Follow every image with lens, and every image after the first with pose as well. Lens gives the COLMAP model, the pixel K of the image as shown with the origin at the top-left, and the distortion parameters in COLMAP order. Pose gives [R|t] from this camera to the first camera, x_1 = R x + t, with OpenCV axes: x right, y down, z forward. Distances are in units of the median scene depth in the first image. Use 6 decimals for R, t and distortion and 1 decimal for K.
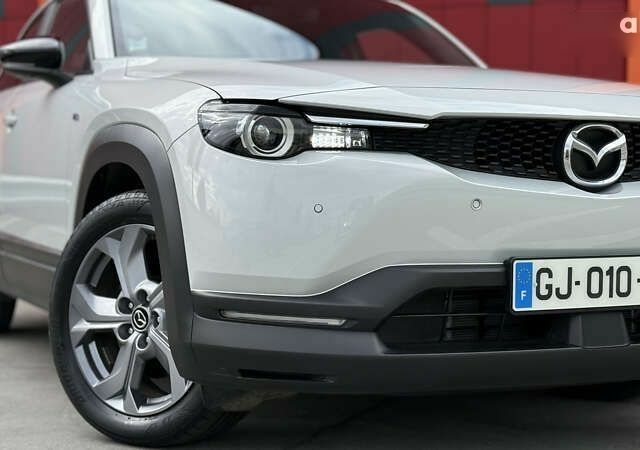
lens RADIAL K [[1119.9, 0, 320.0], [0, 1119.9, 225.0], [0, 0, 1]] dist [0.134571, 0.013954]
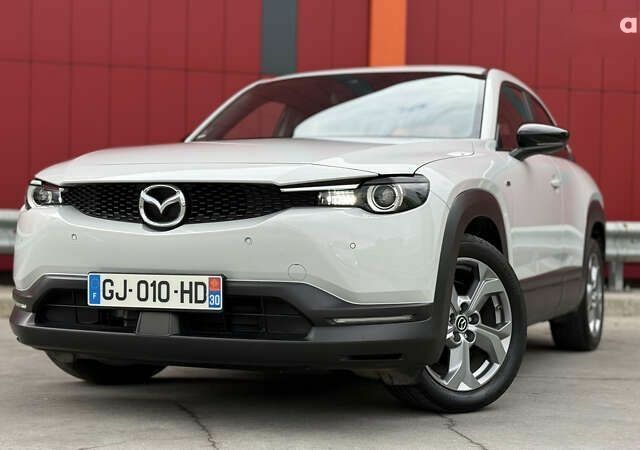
lens RADIAL K [[1119.9, 0, 320.0], [0, 1119.9, 225.0], [0, 0, 1]] dist [0.134571, 0.013954]
pose [[0.652963, 0.000534, -0.757389, 1.507989], [-0.027943, 0.999336, -0.023385, -0.007939], [0.756874, 0.036433, 0.652545, 0.199700]]
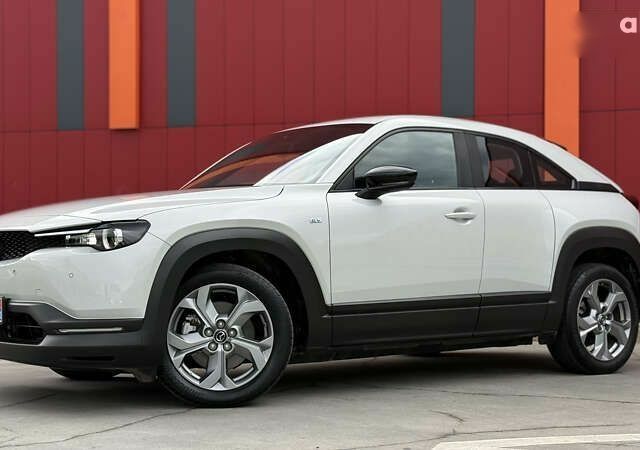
lens RADIAL K [[1119.9, 0, 320.0], [0, 1119.9, 225.0], [0, 0, 1]] dist [0.134571, 0.013954]
pose [[0.193350, -0.032626, -0.980587, 2.441561], [-0.017980, 0.999161, -0.036790, -0.038925], [0.980965, 0.024744, 0.192601, 1.204865]]
